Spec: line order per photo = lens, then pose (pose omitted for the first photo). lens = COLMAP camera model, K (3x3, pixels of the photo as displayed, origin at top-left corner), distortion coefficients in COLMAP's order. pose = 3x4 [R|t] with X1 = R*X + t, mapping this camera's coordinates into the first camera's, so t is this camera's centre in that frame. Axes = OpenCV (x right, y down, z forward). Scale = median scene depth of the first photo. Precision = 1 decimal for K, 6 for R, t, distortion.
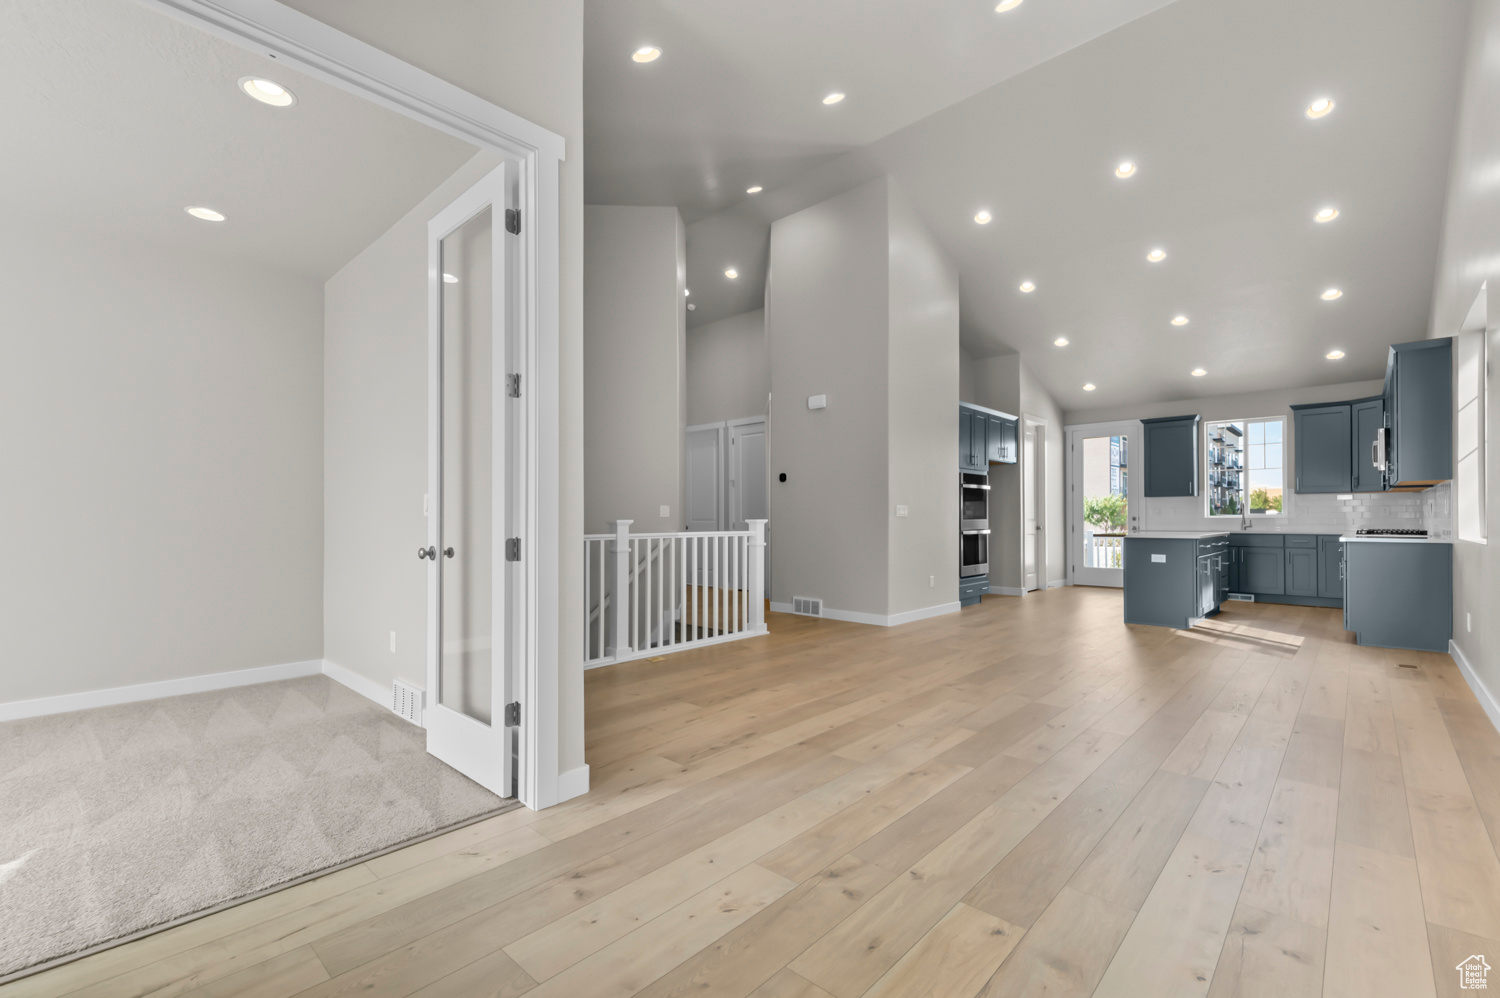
lens RADIAL K [[652.4, 0, 750.0], [0, 652.4, 513.4], [0, 0, 1]] dist [0.001703, -0.000267]
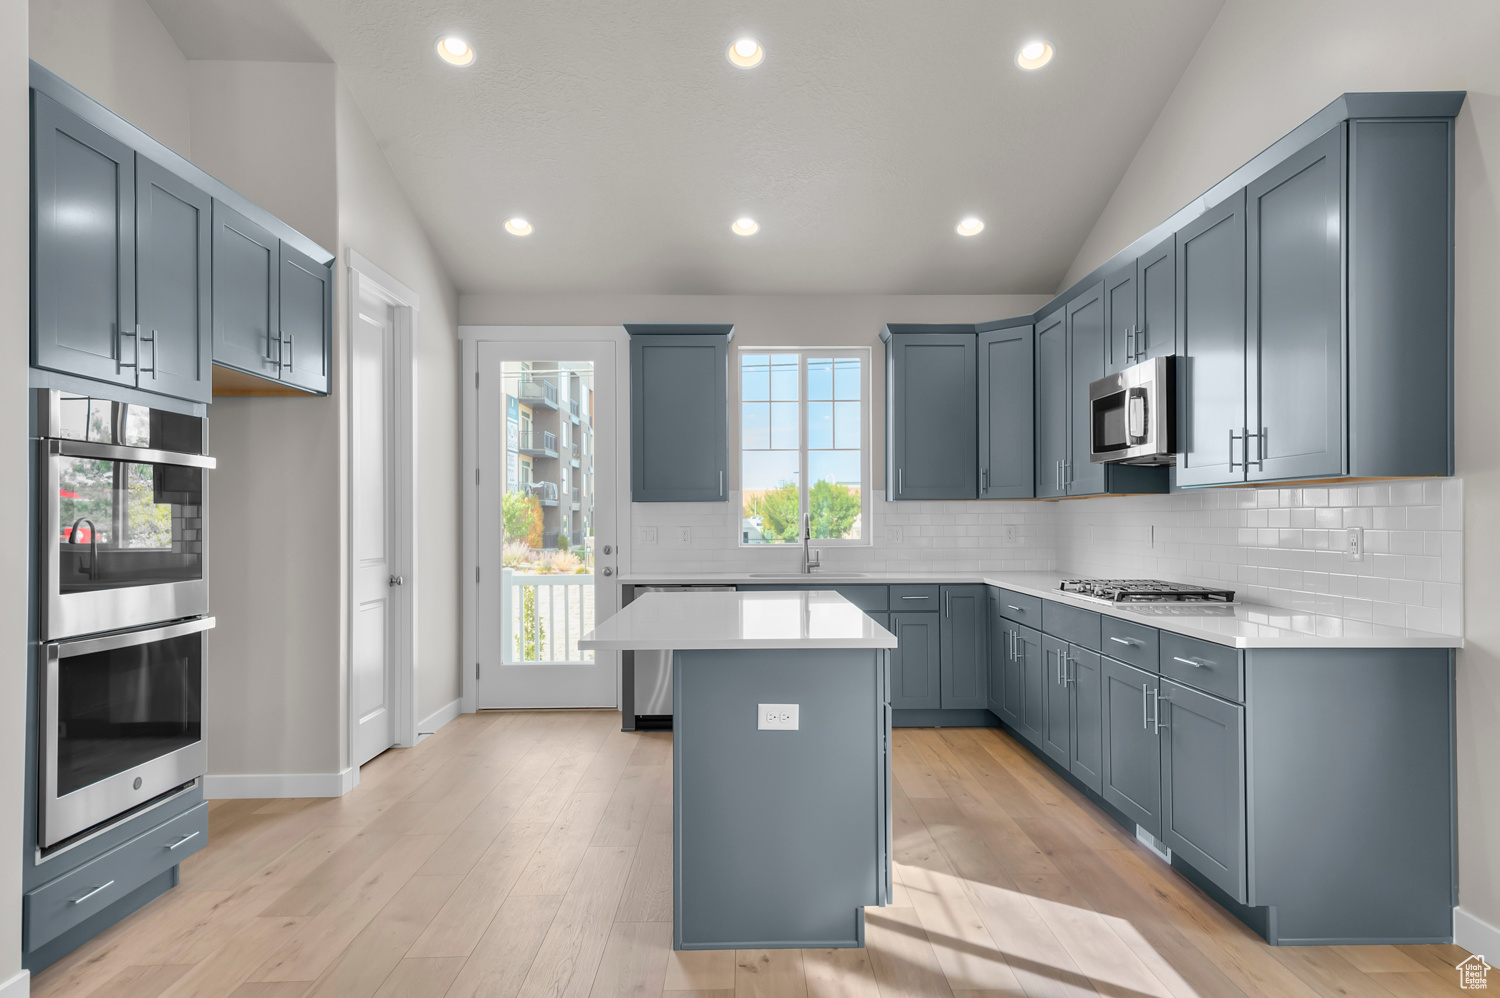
lens RADIAL K [[947.6, 0, 755.3], [0, 947.6, 512.2], [0, 0, 1]] dist [0.033122, 0.001292]
pose [[0.719938, 0.005479, 0.694016, 0.225885], [-0.002512, 0.999983, -0.005289, -0.015115], [-0.694034, 0.002065, 0.719940, 0.493911]]
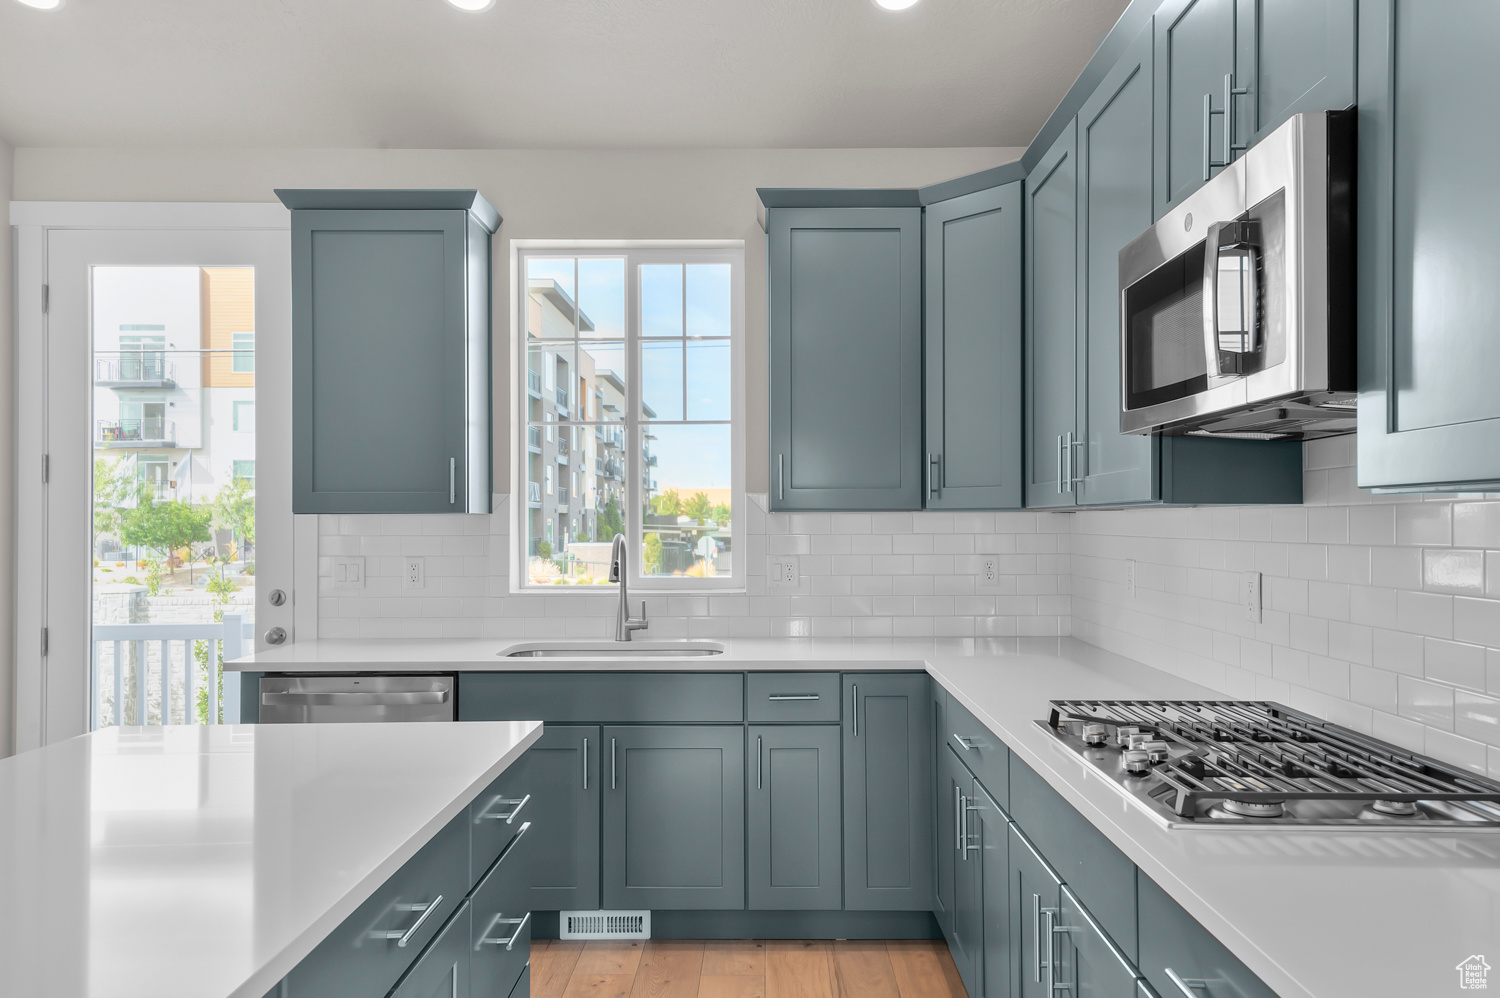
lens RADIAL K [[1036.4, 0, 754.7], [0, 1036.4, 512.8], [0, 0, 1]] dist [0.038932, -0.000460]
pose [[0.736326, 0.007443, 0.676586, 0.479438], [-0.003865, 0.999969, -0.006794, -0.023856], [-0.676616, 0.002388, 0.736333, 0.613878]]
